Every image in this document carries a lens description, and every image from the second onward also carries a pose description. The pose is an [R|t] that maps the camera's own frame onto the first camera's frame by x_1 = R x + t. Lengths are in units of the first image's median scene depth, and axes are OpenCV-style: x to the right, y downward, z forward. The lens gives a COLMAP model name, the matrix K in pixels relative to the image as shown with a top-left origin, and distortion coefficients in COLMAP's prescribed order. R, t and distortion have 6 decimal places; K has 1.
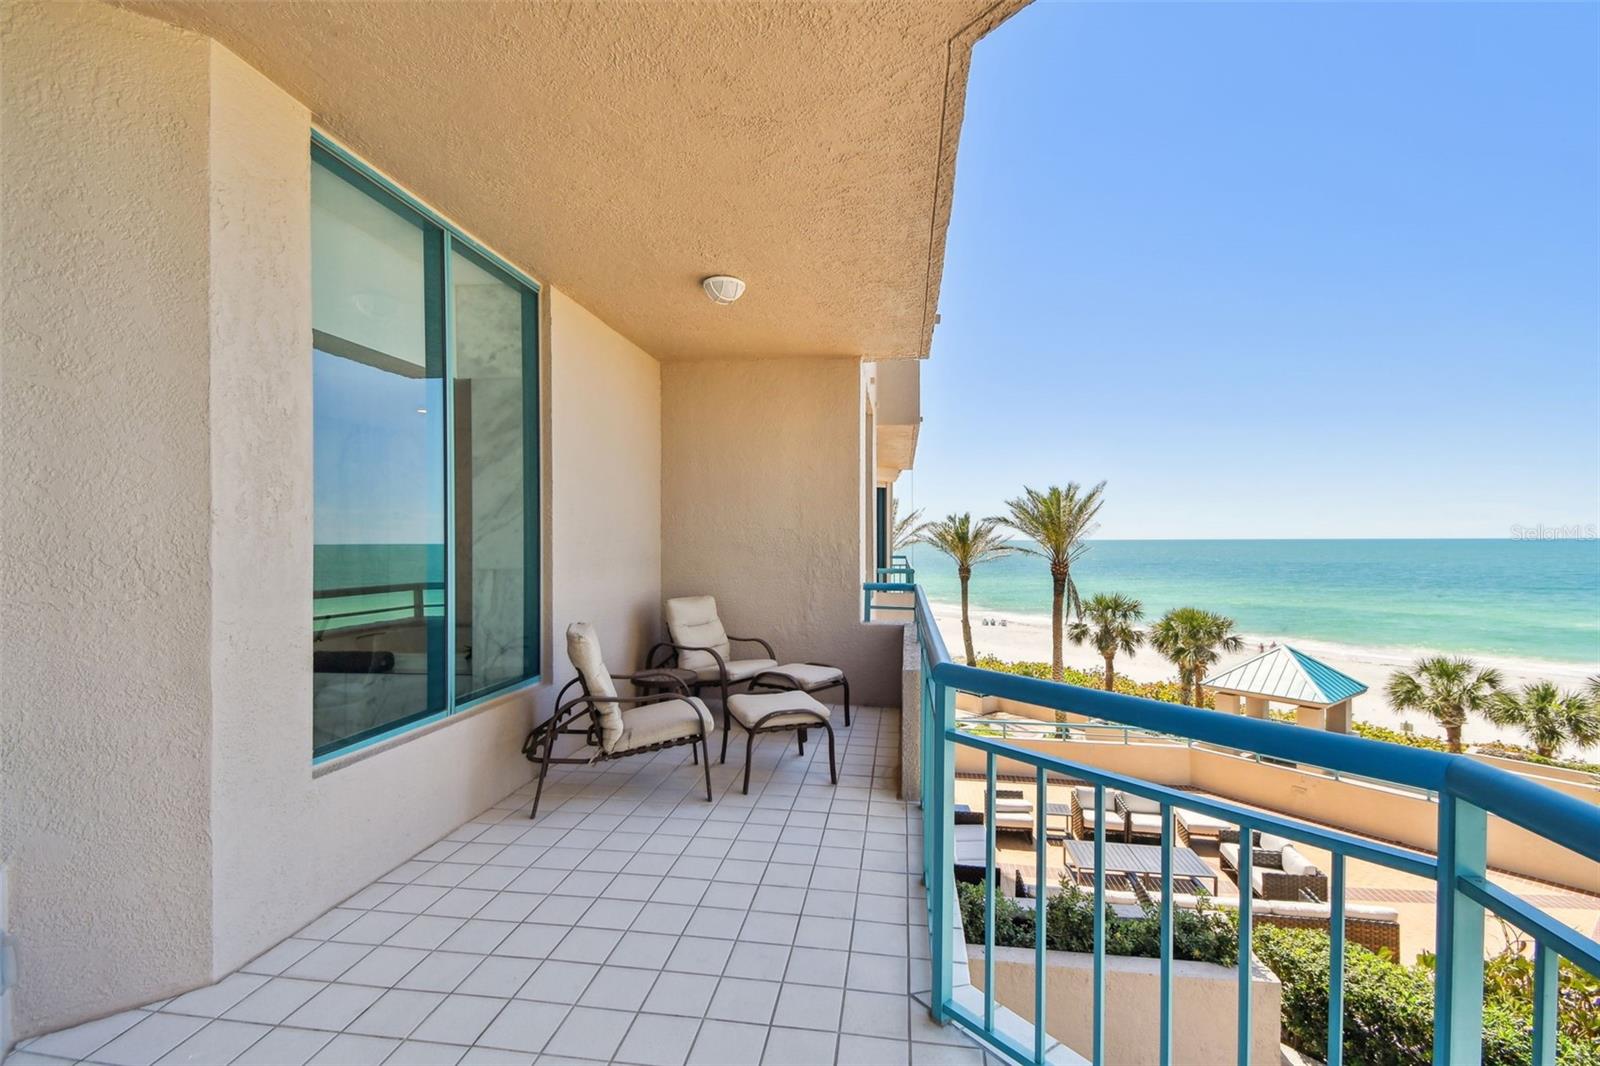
lens RADIAL K [[712.7, 0, 805.1], [0, 712.7, 539.2], [0, 0, 1]] dist [0.014729, 0.002284]
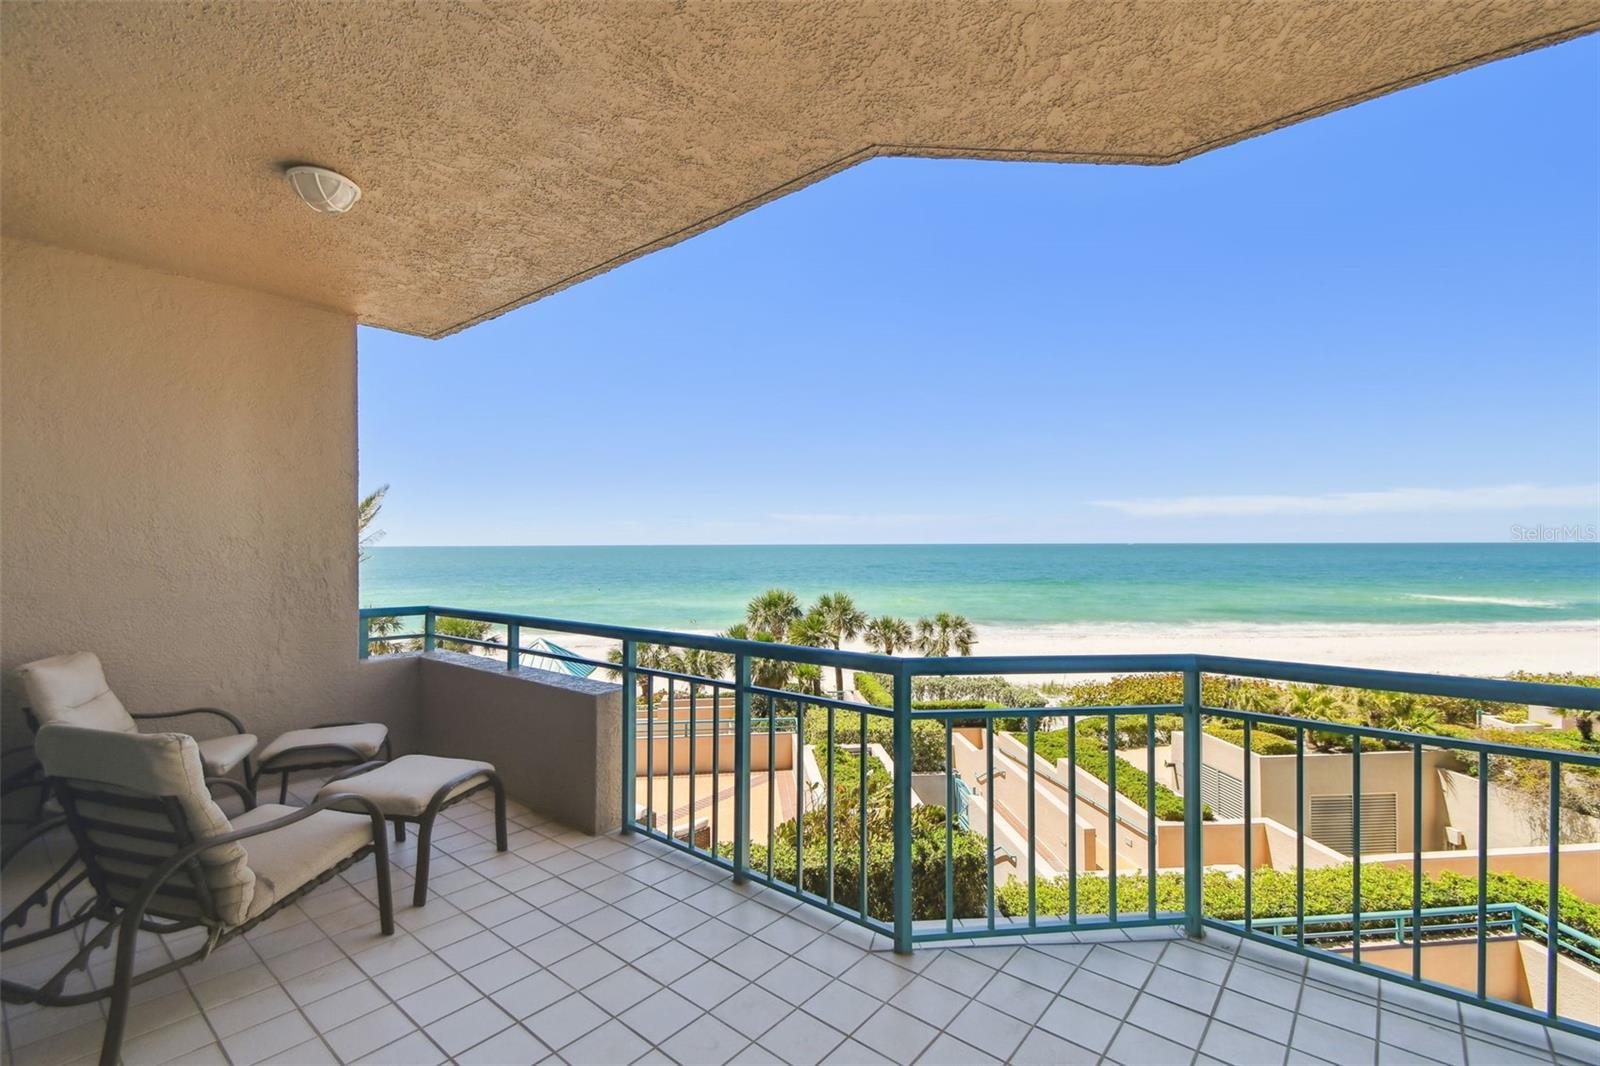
lens RADIAL K [[712.7, 0, 812.0], [0, 712.7, 542.0], [0, 0, 1]] dist [0.014729, 0.002284]
pose [[0.517025, 0.005085, 0.855955, -0.470891], [-0.000752, 0.999985, -0.005486, -0.011332], [-0.855970, 0.002193, 0.517021, 0.252418]]
